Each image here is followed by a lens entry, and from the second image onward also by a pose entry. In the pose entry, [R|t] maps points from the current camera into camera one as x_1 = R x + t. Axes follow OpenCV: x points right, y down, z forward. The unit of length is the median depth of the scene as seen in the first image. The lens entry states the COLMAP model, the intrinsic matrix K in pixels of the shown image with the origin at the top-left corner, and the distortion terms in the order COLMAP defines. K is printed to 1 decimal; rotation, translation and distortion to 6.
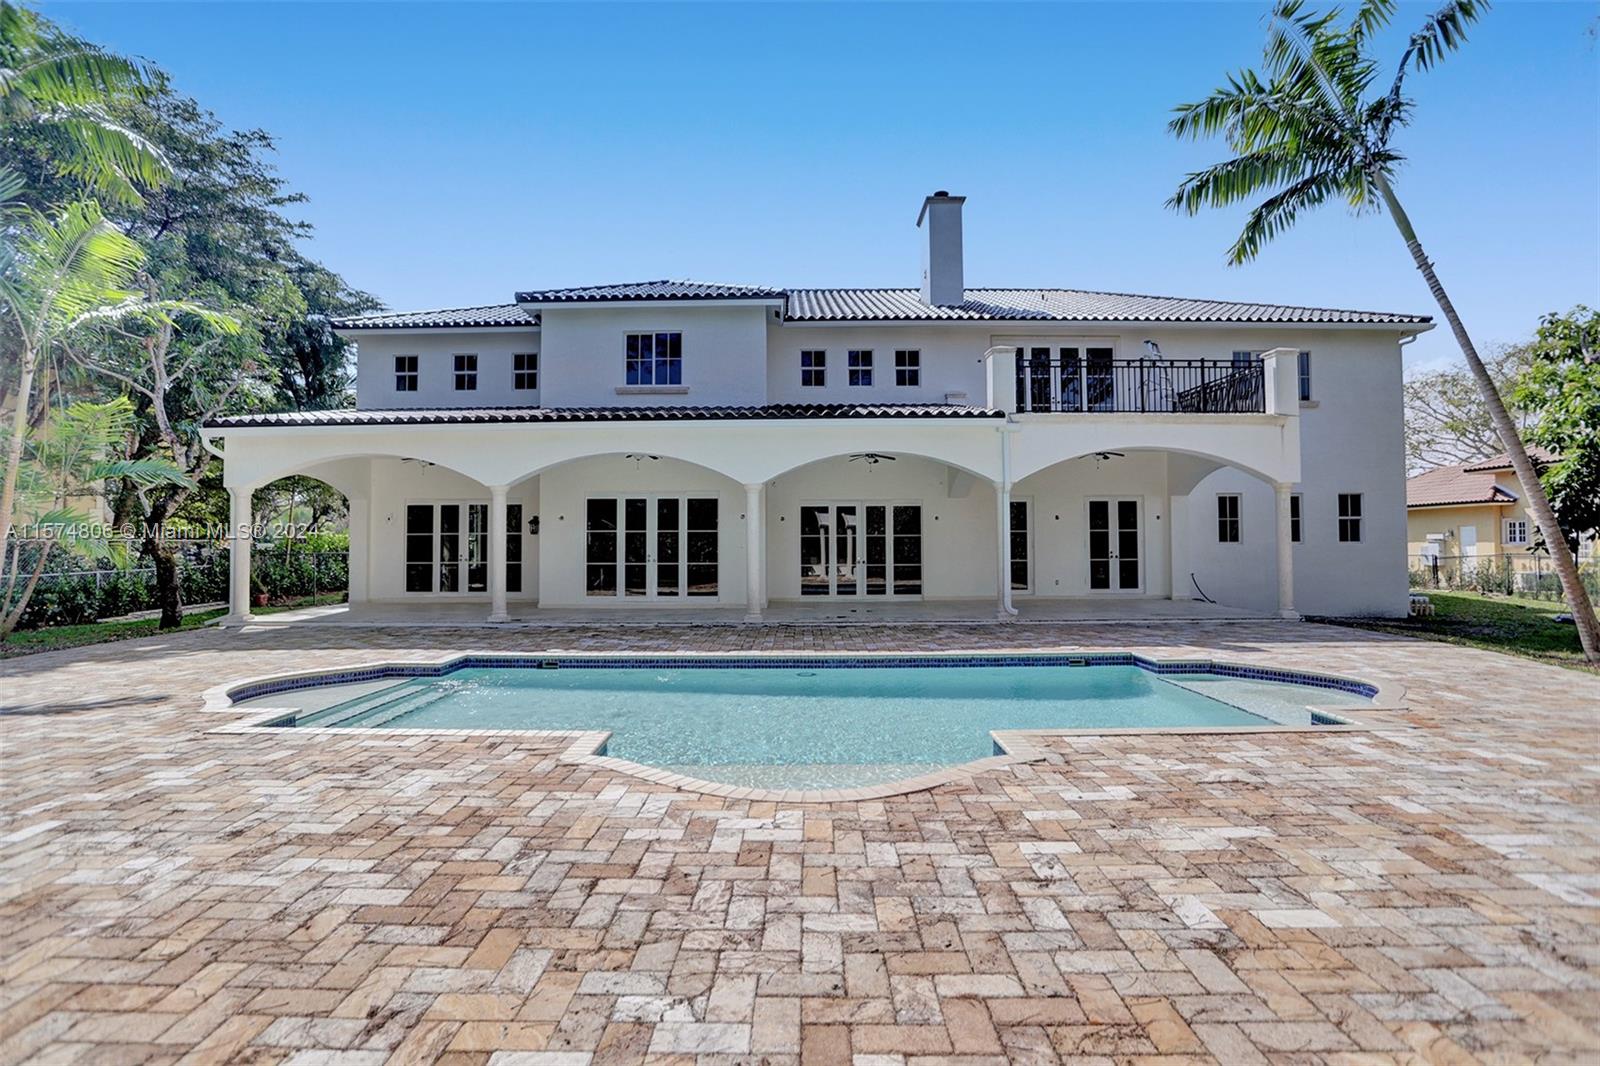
lens RADIAL K [[797.2, 0, 796.7], [0, 797.2, 528.2], [0, 0, 1]] dist [-0.065312, 0.029798]
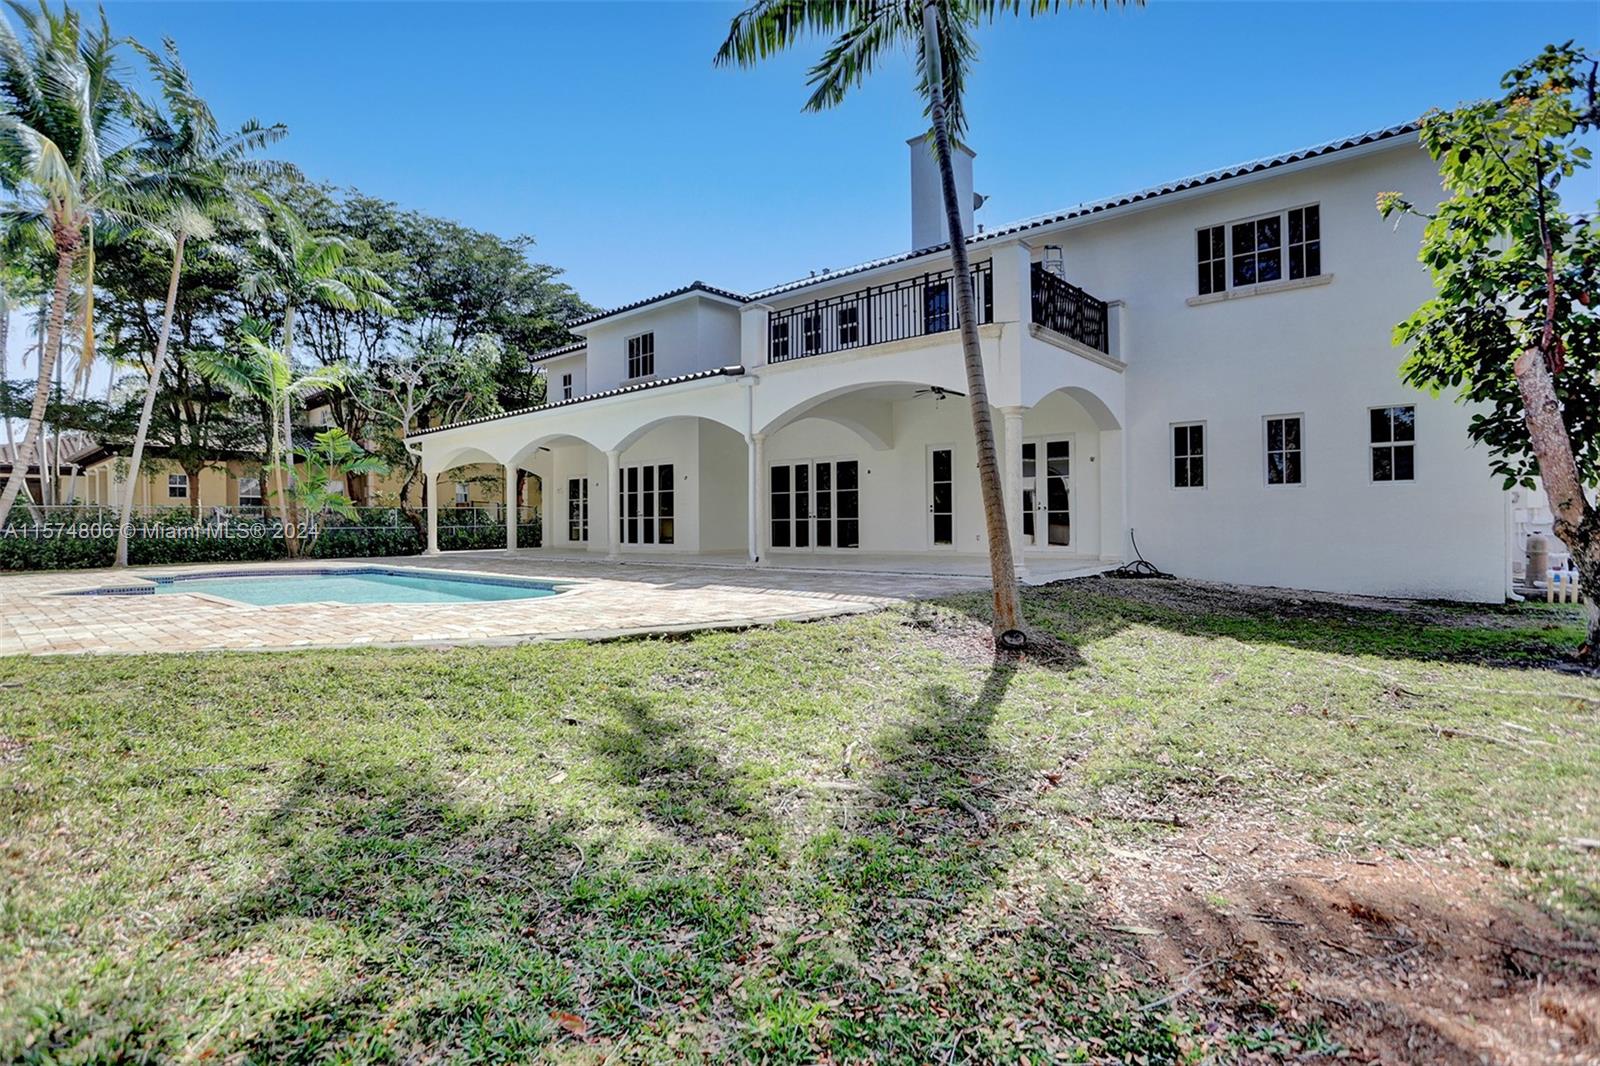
lens RADIAL K [[797.2, 0, 796.7], [0, 797.2, 528.2], [0, 0, 1]] dist [-0.065312, 0.029798]
pose [[0.740598, 0.005569, -0.671925, 0.775300], [0.024342, 0.999087, 0.035111, 0.021167], [0.671507, -0.042359, 0.739786, 0.201304]]
